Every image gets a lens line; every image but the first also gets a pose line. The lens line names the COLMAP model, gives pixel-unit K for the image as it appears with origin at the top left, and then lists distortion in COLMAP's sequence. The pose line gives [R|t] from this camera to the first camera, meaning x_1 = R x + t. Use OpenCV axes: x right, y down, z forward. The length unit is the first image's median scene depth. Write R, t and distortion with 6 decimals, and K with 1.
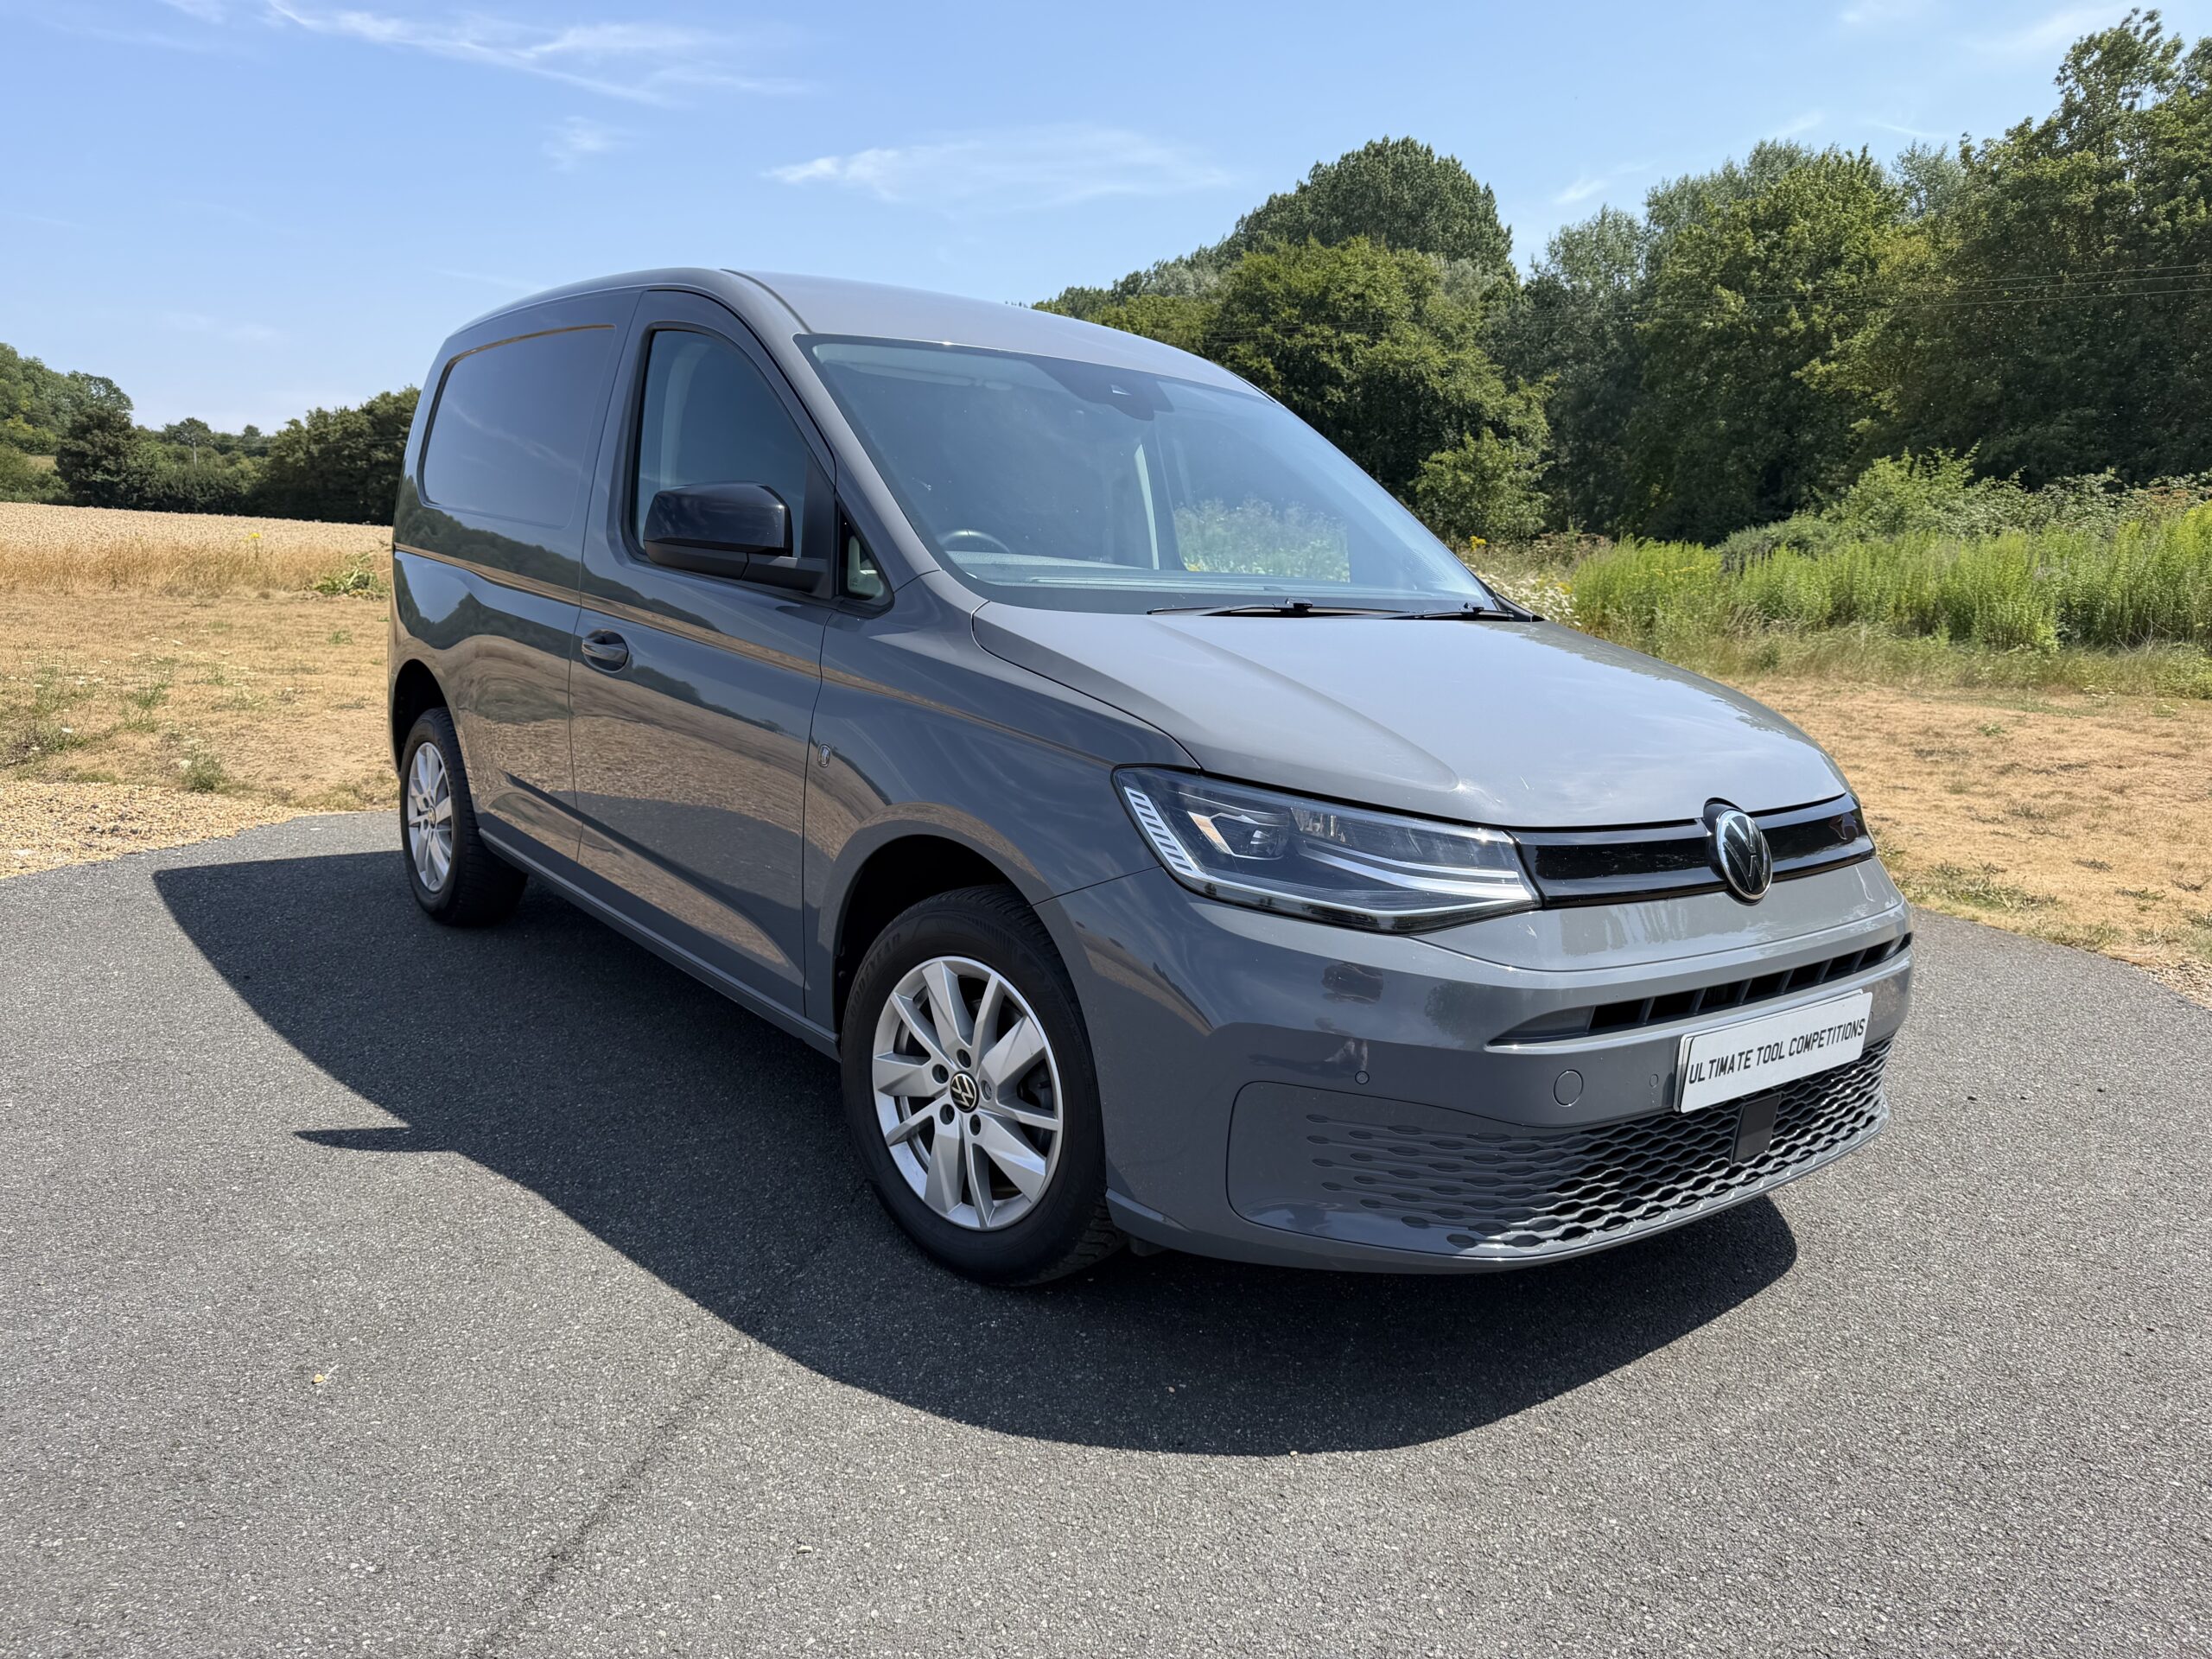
lens RADIAL K [[1529.0, 0, 1106.0], [0, 1529.0, 829.5], [0, 0, 1]] dist [0.005048, 0.000234]
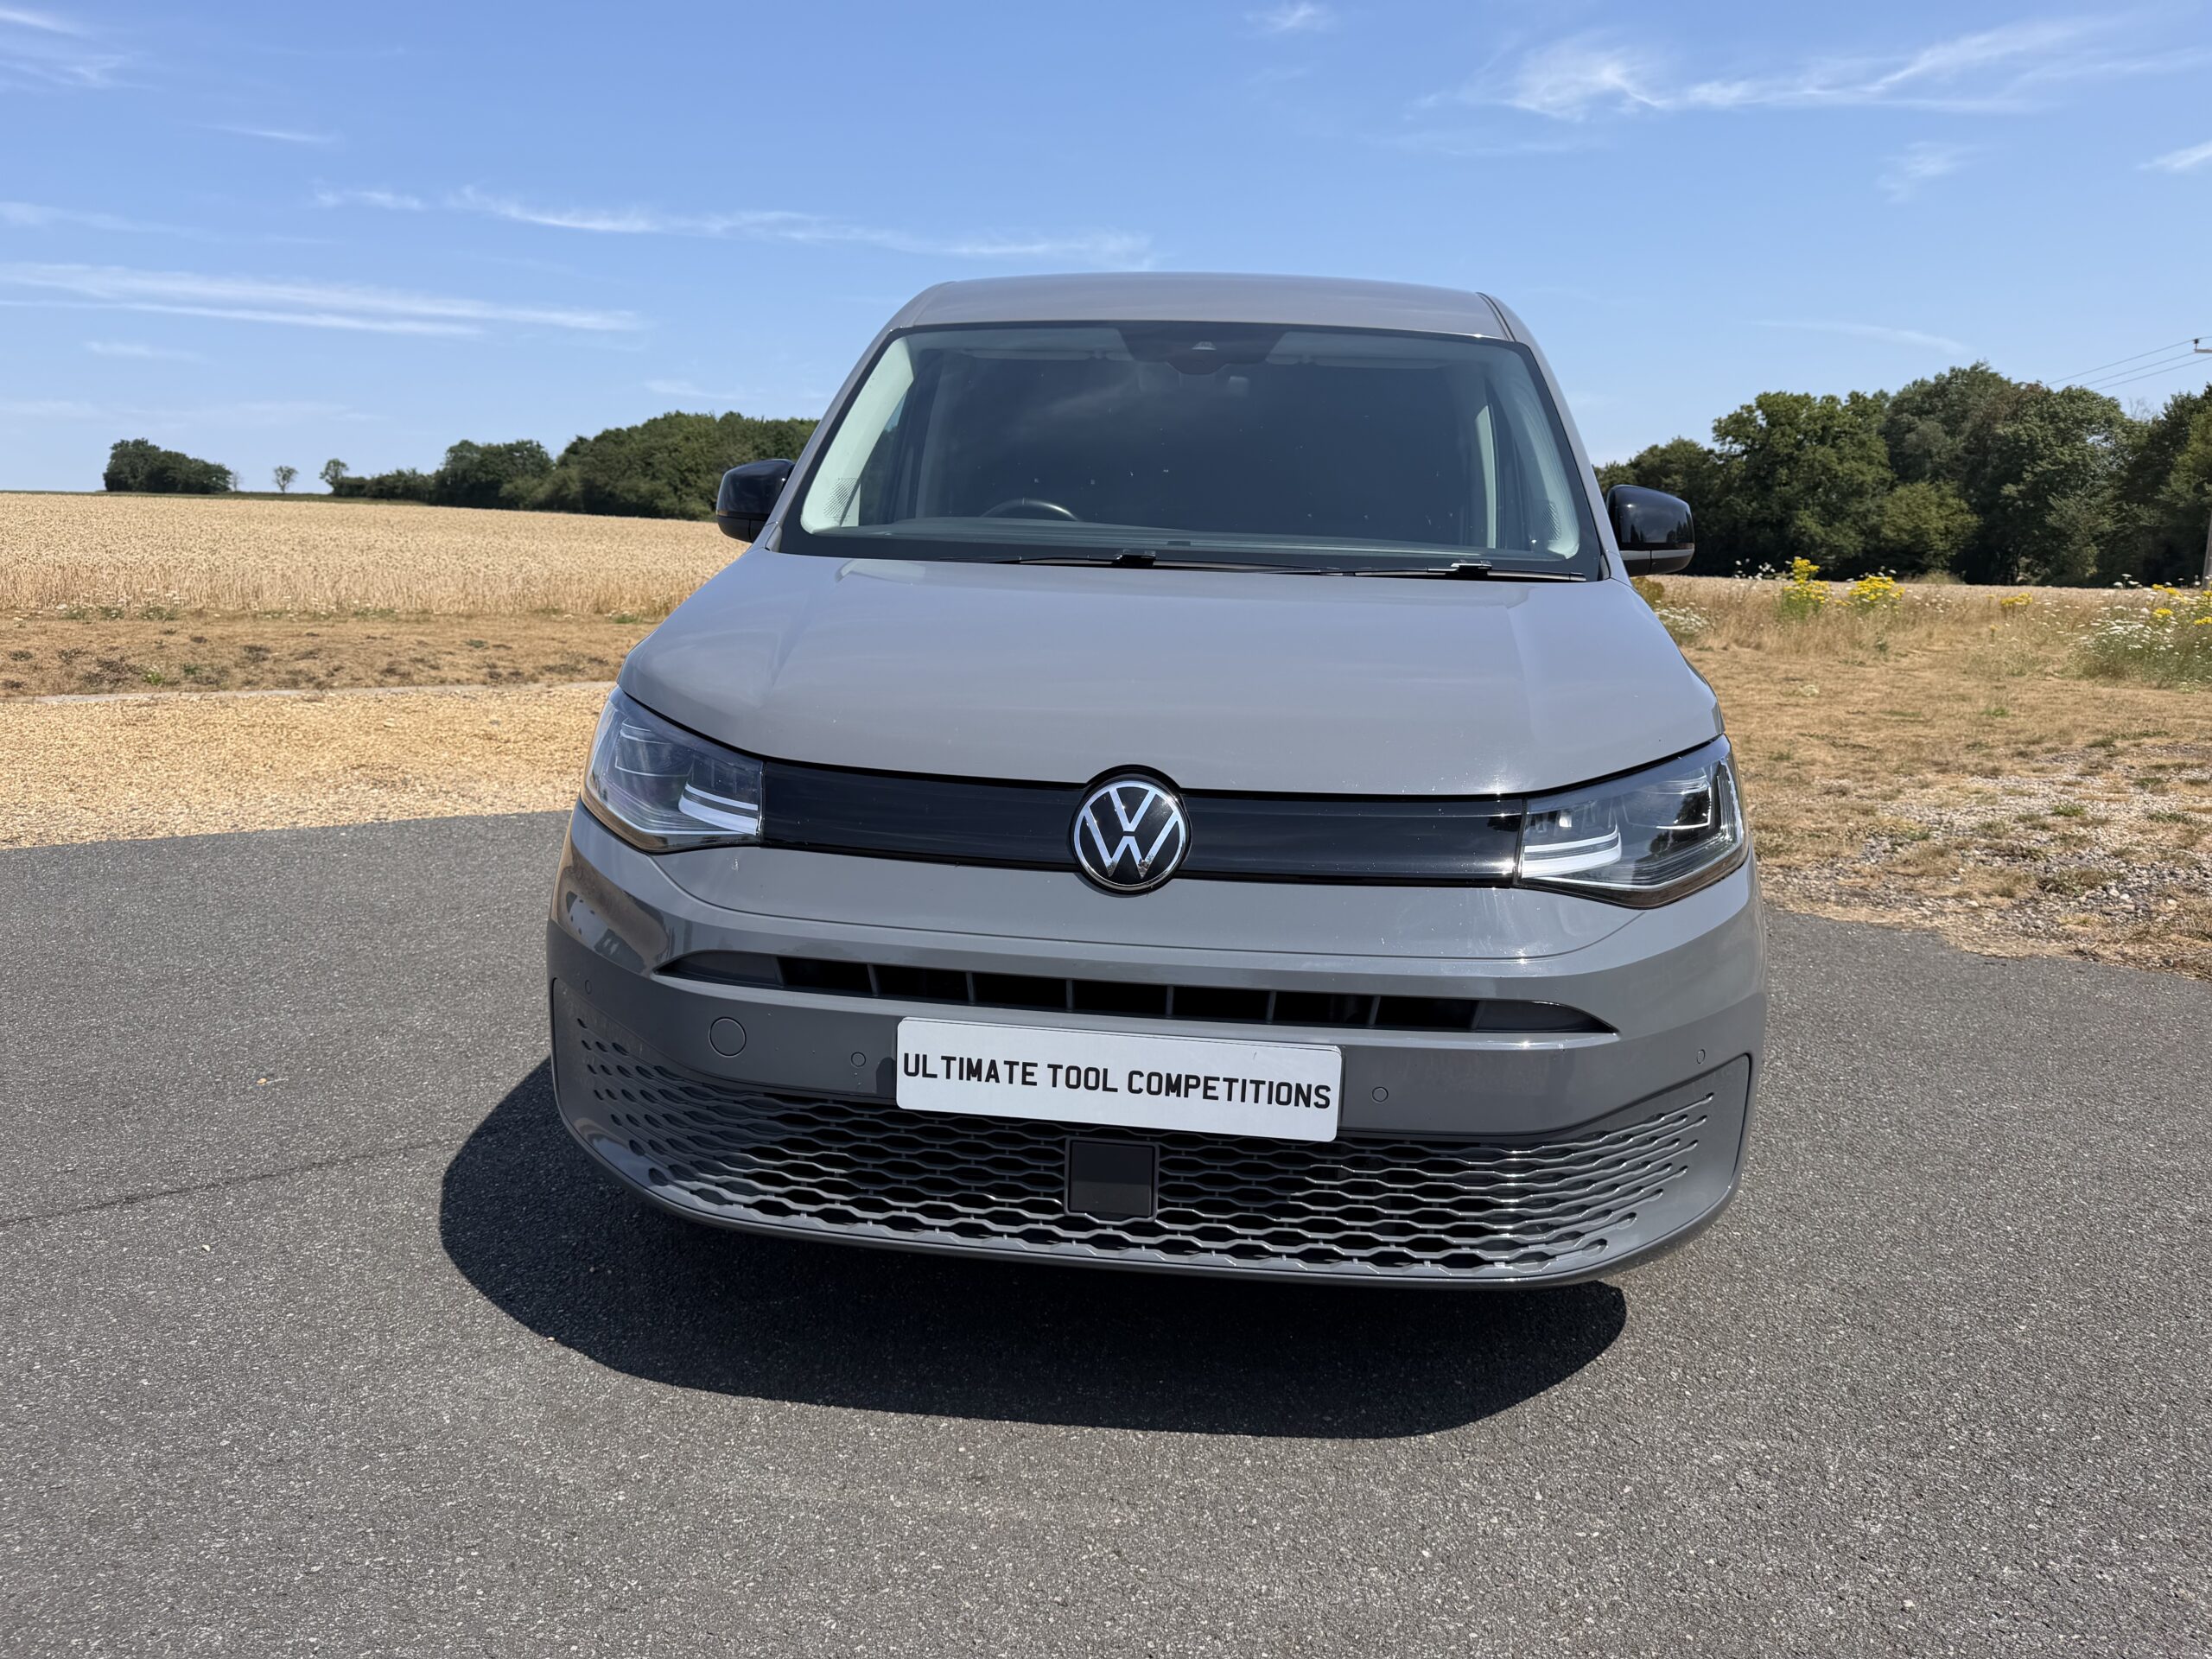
lens RADIAL K [[1544.4, 0, 1106.0], [0, 1544.4, 829.5], [0, 0, 1]] dist [-0.005649, -0.002058]
pose [[0.727109, 0.090077, -0.680587, 1.031983], [-0.110327, 0.993801, 0.013663, 0.007211], [0.677599, 0.065153, 0.732540, 0.444933]]
